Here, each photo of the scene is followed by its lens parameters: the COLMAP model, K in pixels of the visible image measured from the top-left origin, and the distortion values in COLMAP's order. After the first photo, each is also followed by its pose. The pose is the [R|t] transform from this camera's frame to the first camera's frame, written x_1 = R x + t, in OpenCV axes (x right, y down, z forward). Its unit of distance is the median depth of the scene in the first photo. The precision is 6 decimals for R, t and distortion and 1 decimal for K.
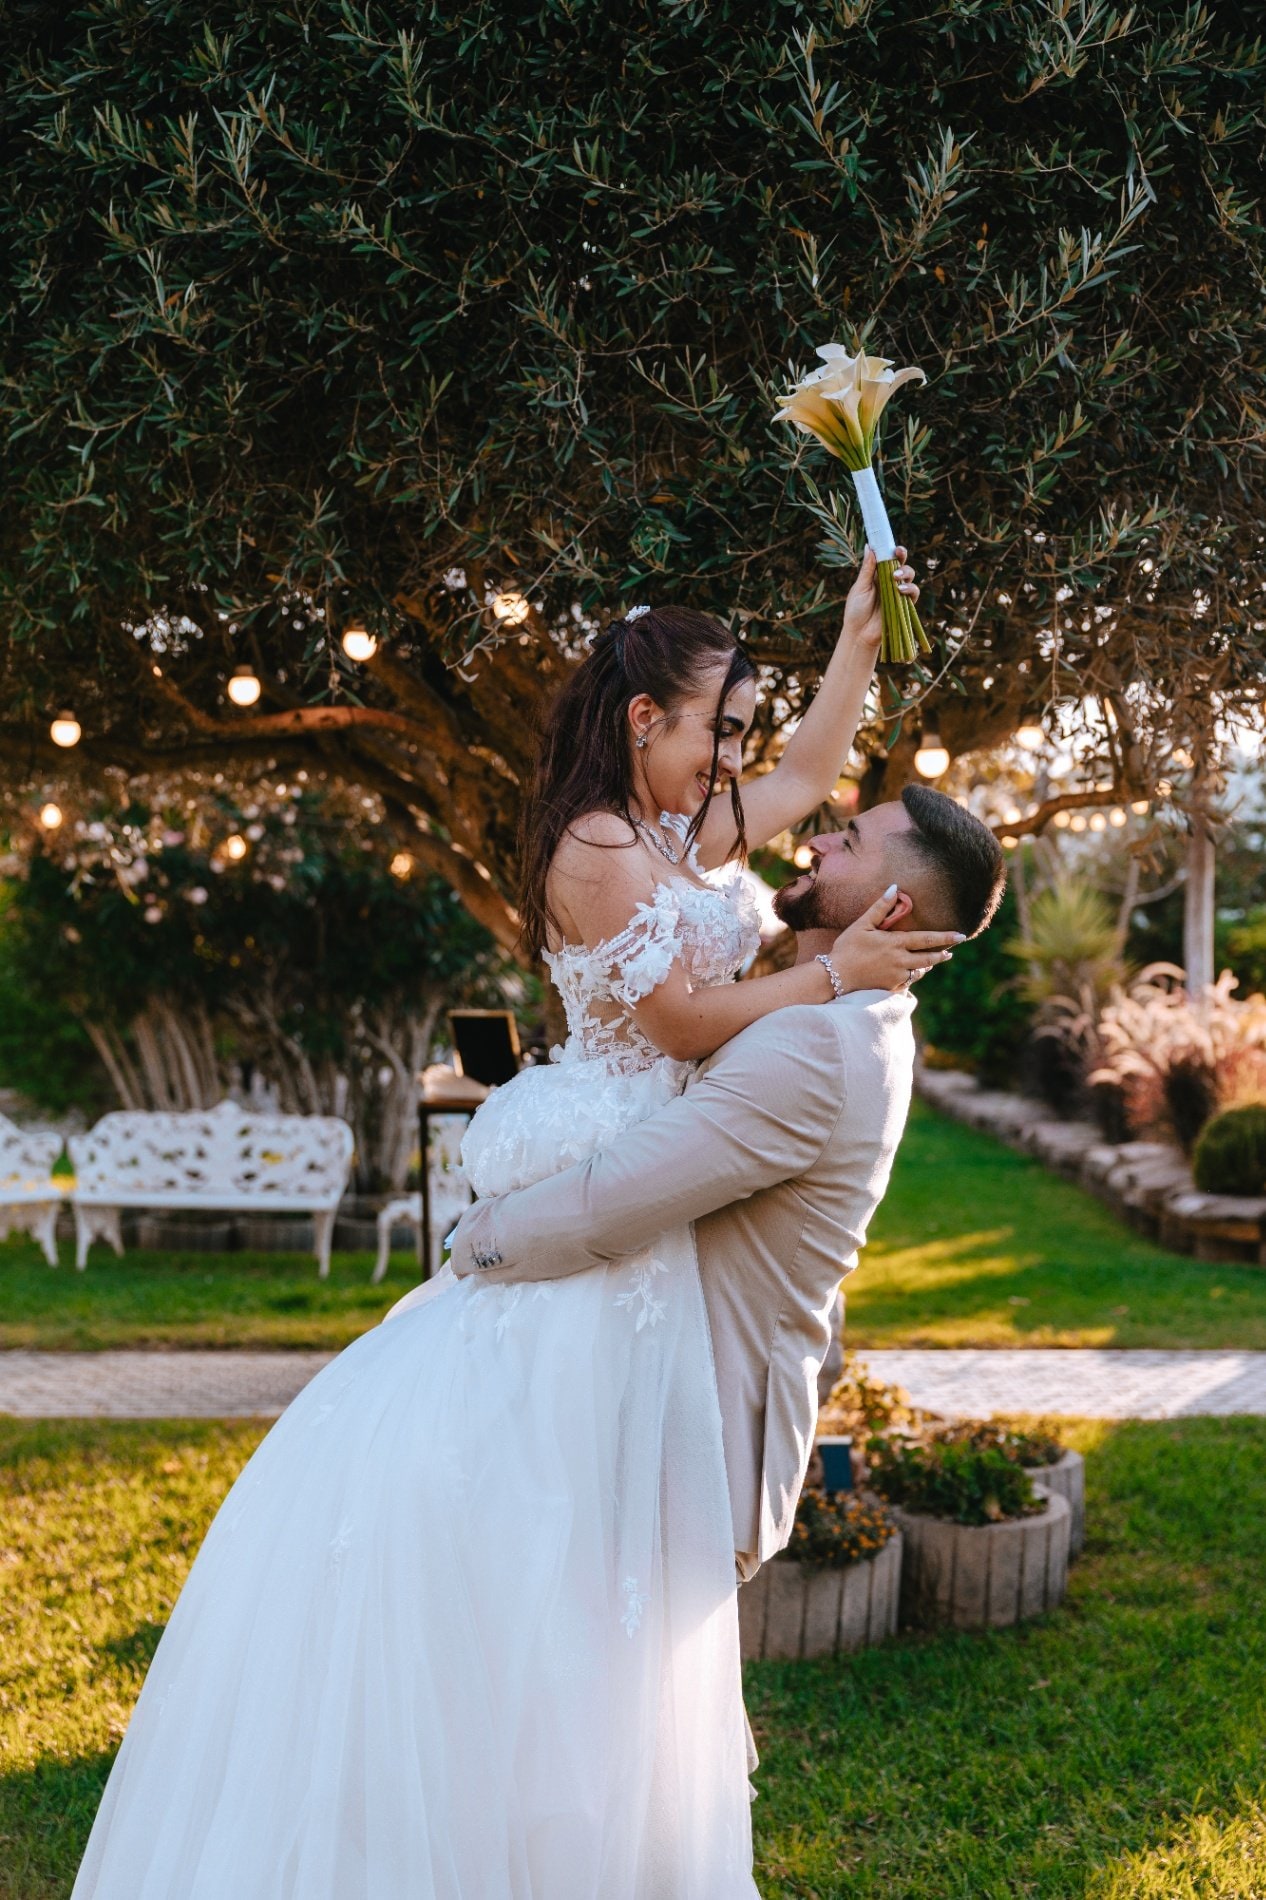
lens RADIAL K [[2613.7, 0, 641.1], [0, 2613.7, 932.6], [0, 0, 1]] dist [0.029772, 0.000000]
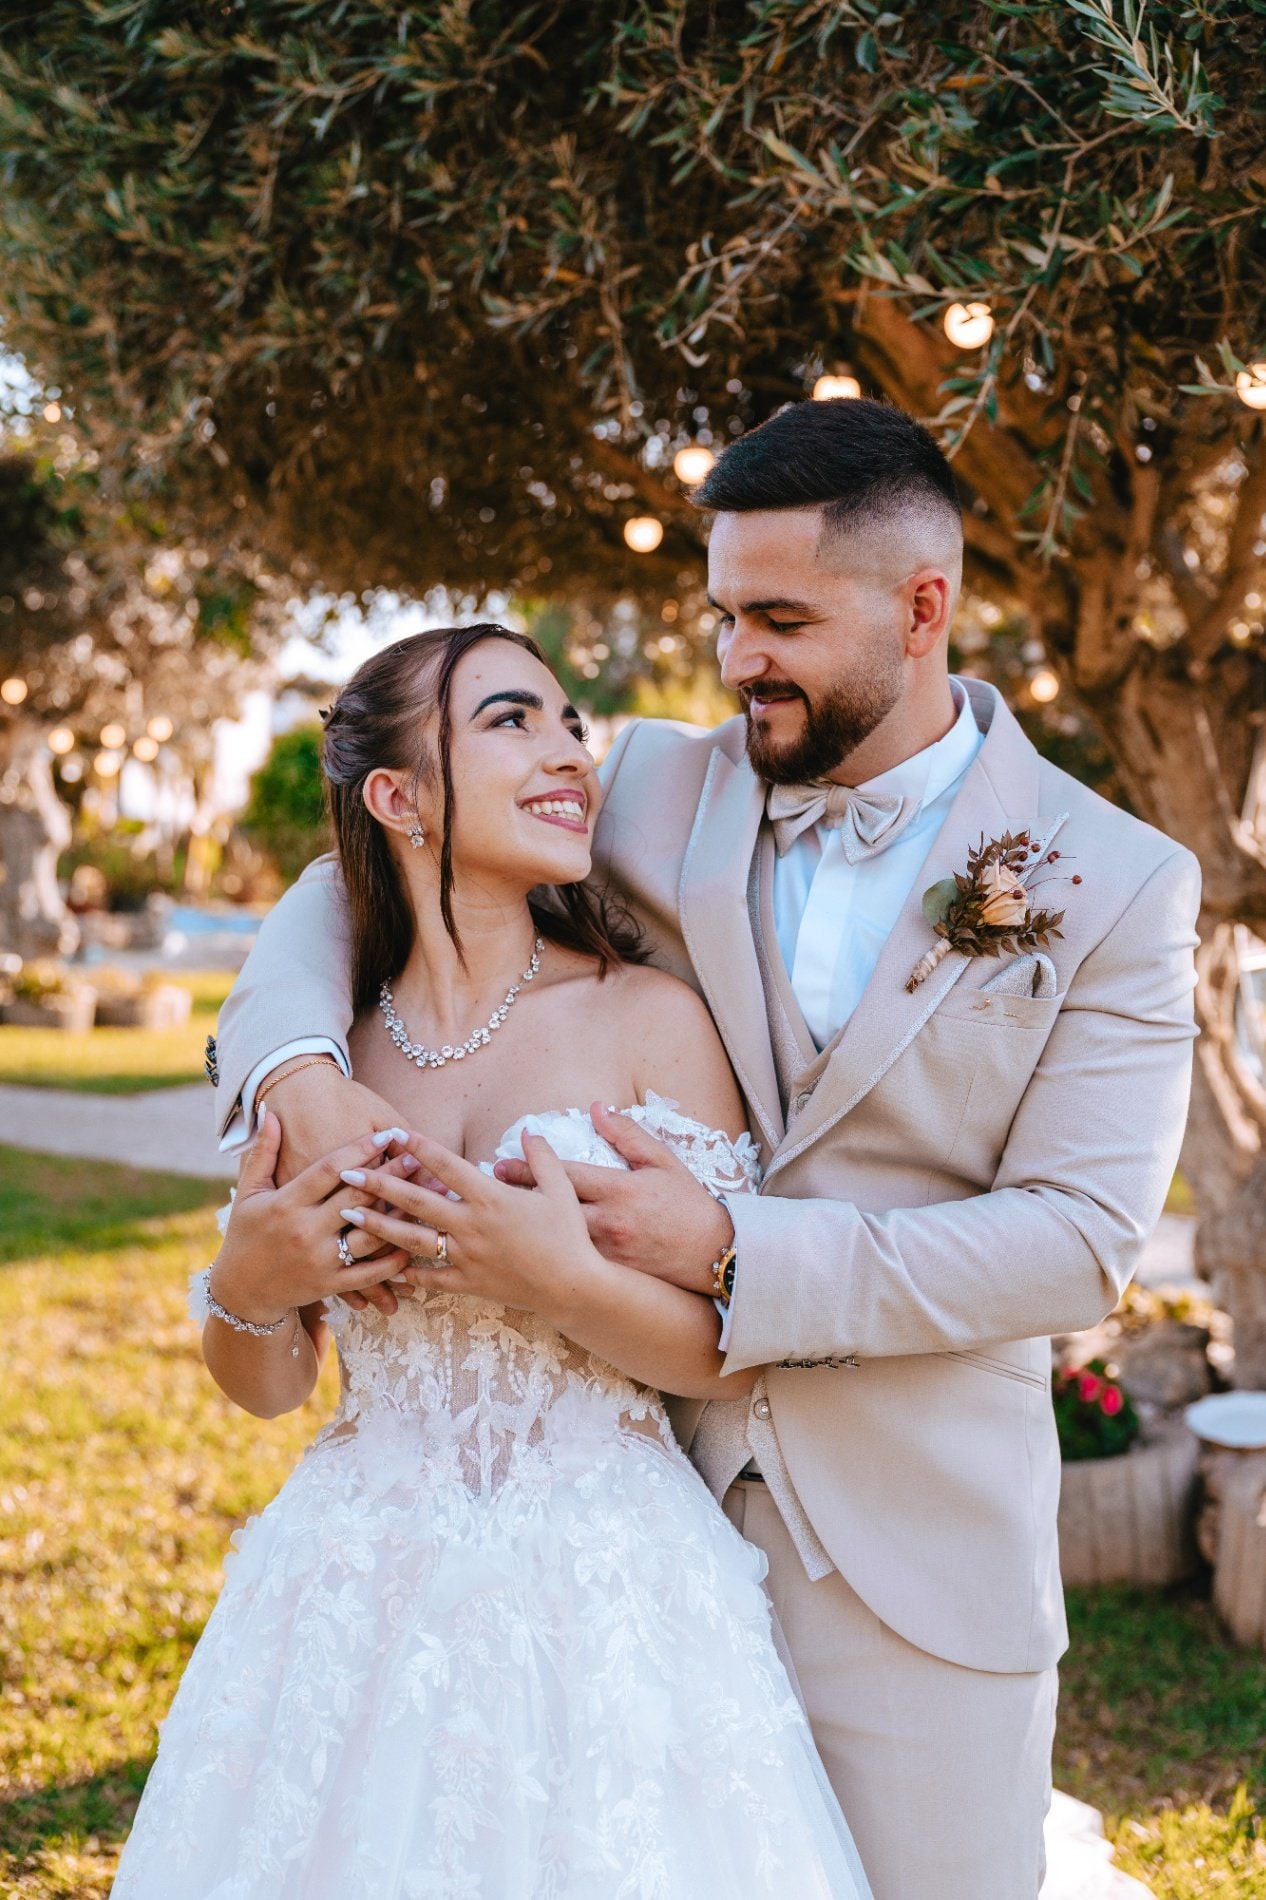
lens RADIAL K [[2224.5, 0, 622.6], [0, 2224.5, 959.2], [0, 0, 1]] dist [-0.005481, 0.000000]
pose [[0.901245, 0.055195, -0.429780, 0.089219], [-0.022715, 0.996508, 0.080343, 0.008261], [0.432714, -0.062646, 0.899352, 0.200279]]
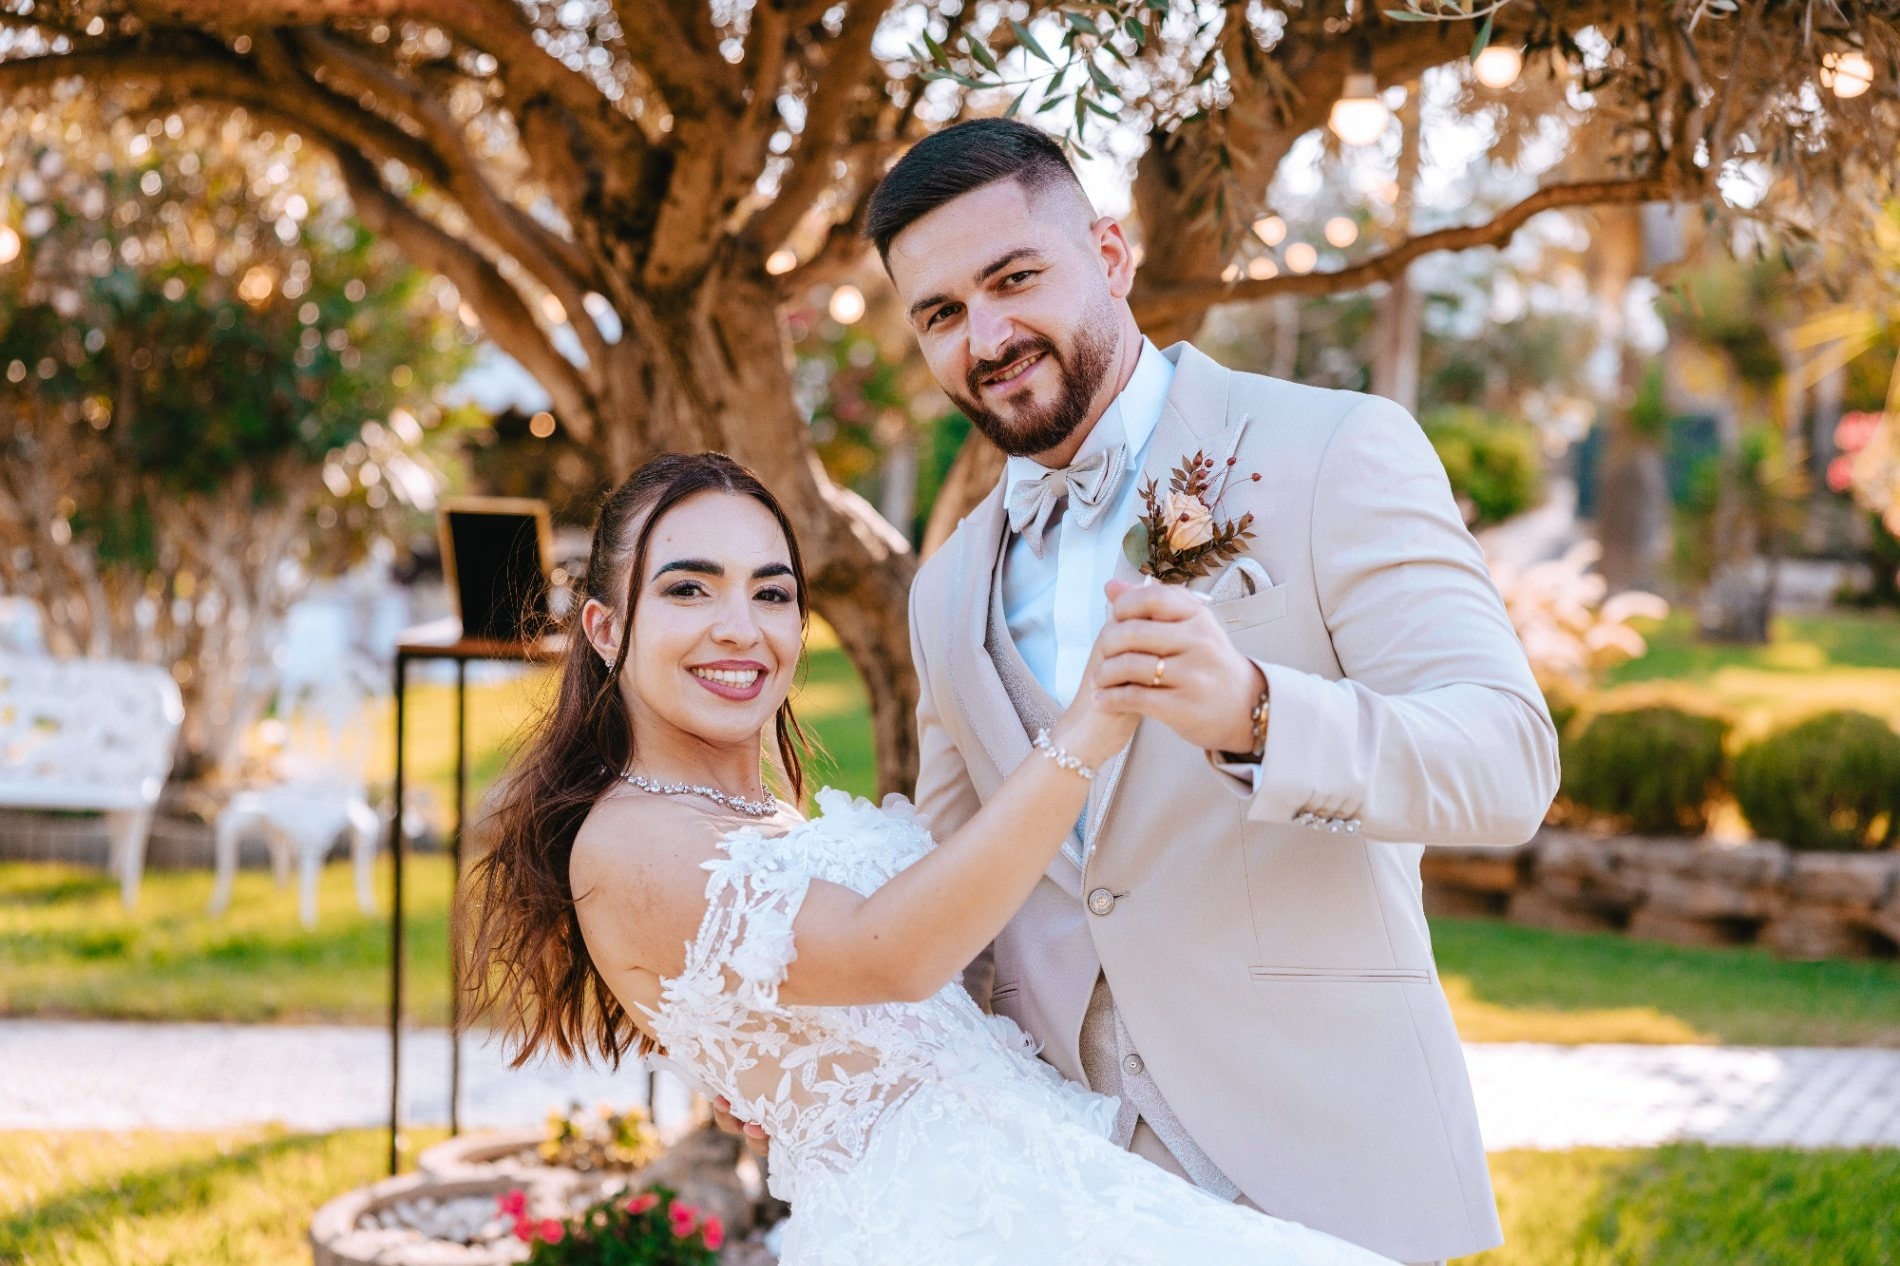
lens RADIAL K [[3667.3, 0, 937.6], [0, 3667.3, 623.8], [0, 0, 1]] dist [-0.011502, 0.000000]
pose [[0.989204, 0.035334, 0.142223, -0.065151], [-0.042484, 0.997965, 0.047554, 0.010241], [-0.140253, -0.053083, 0.988692, 0.085122]]
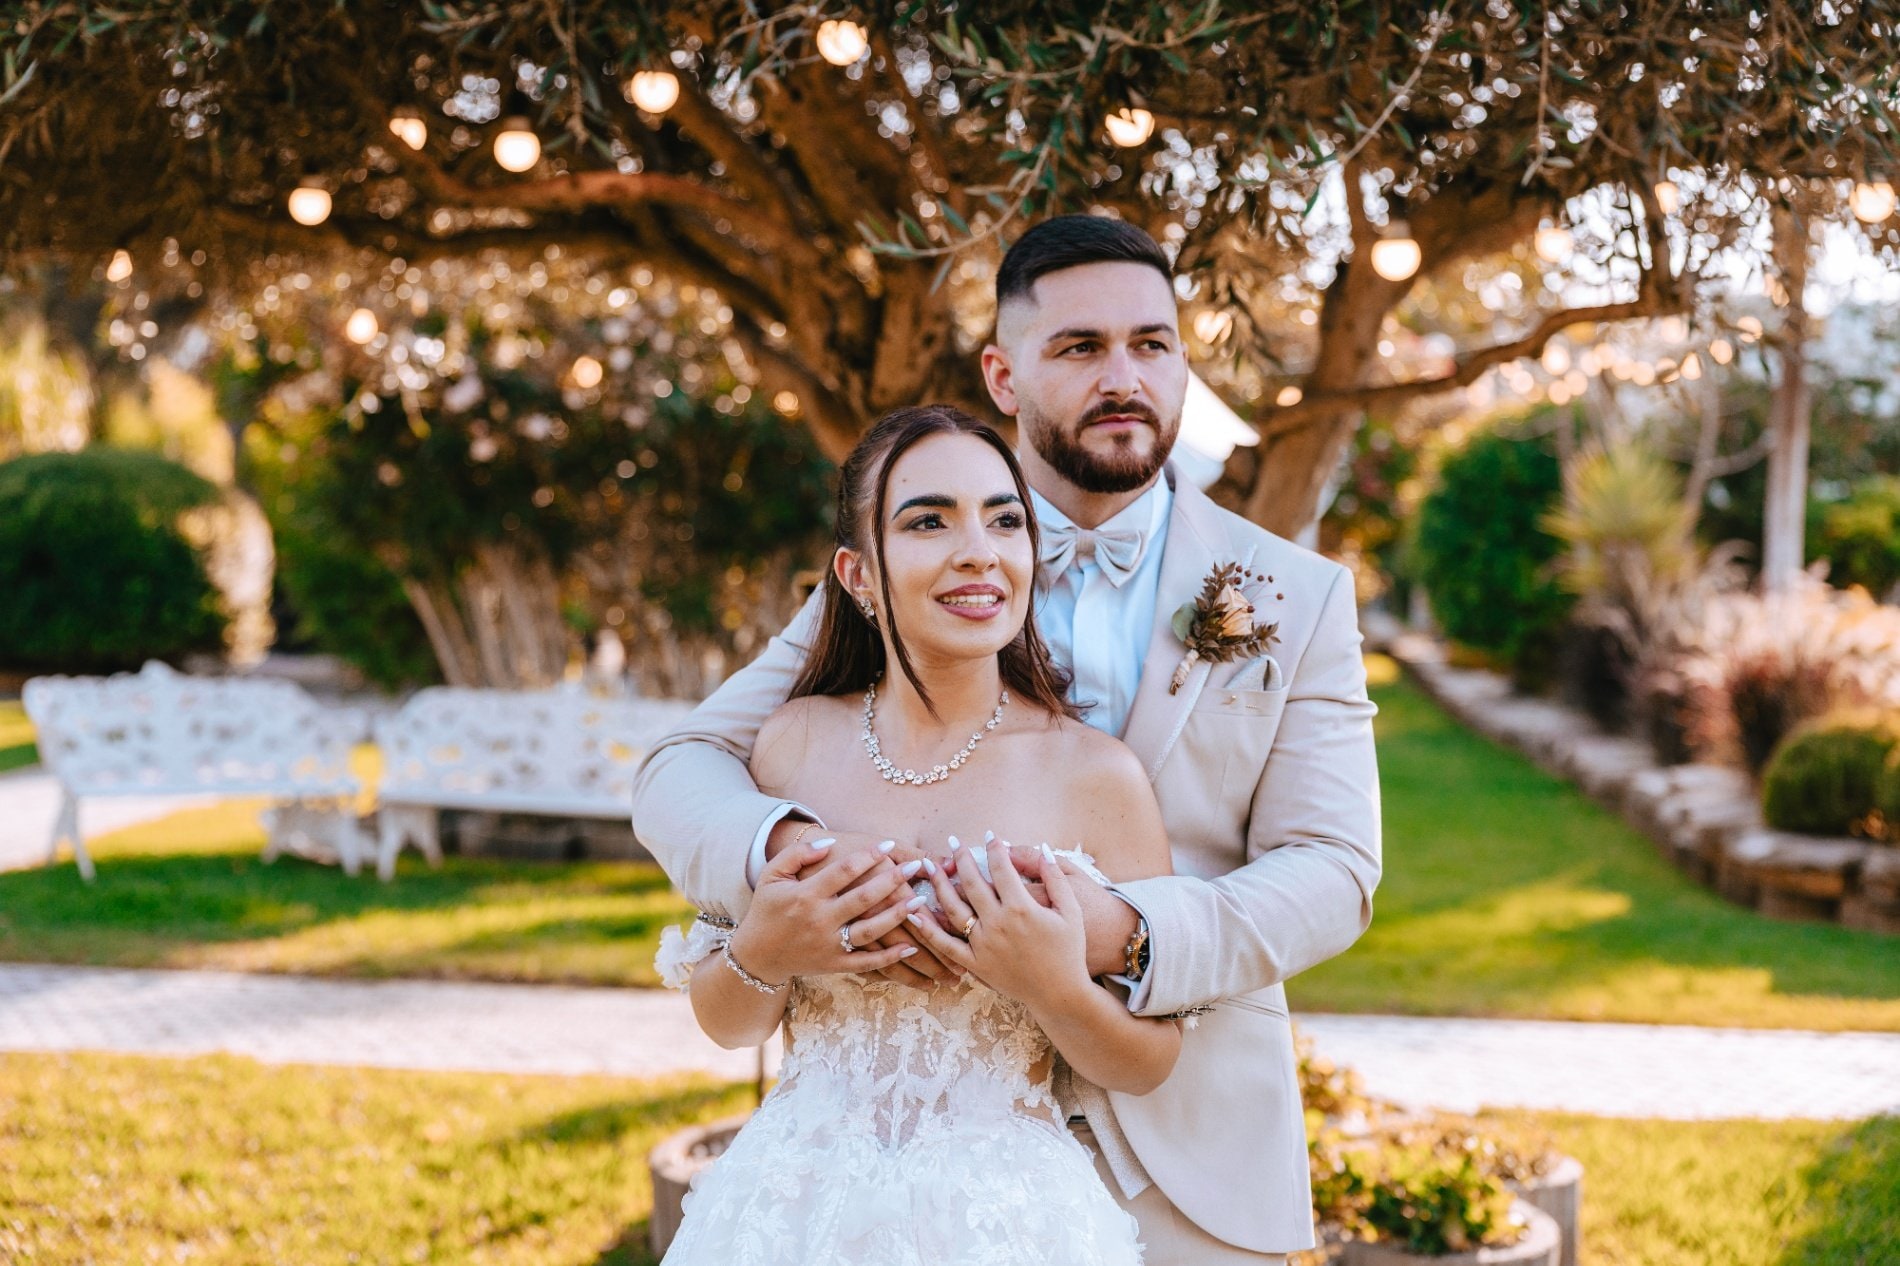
lens RADIAL K [[3056.9, 0, 937.2], [0, 3056.9, 617.8], [0, 0, 1]] dist [0.038420, 0.000000]
pose [[0.997454, 0.029979, -0.064709, 0.023553], [-0.027445, 0.998835, 0.039695, 0.004017], [0.065823, -0.037818, 0.997114, 0.063263]]
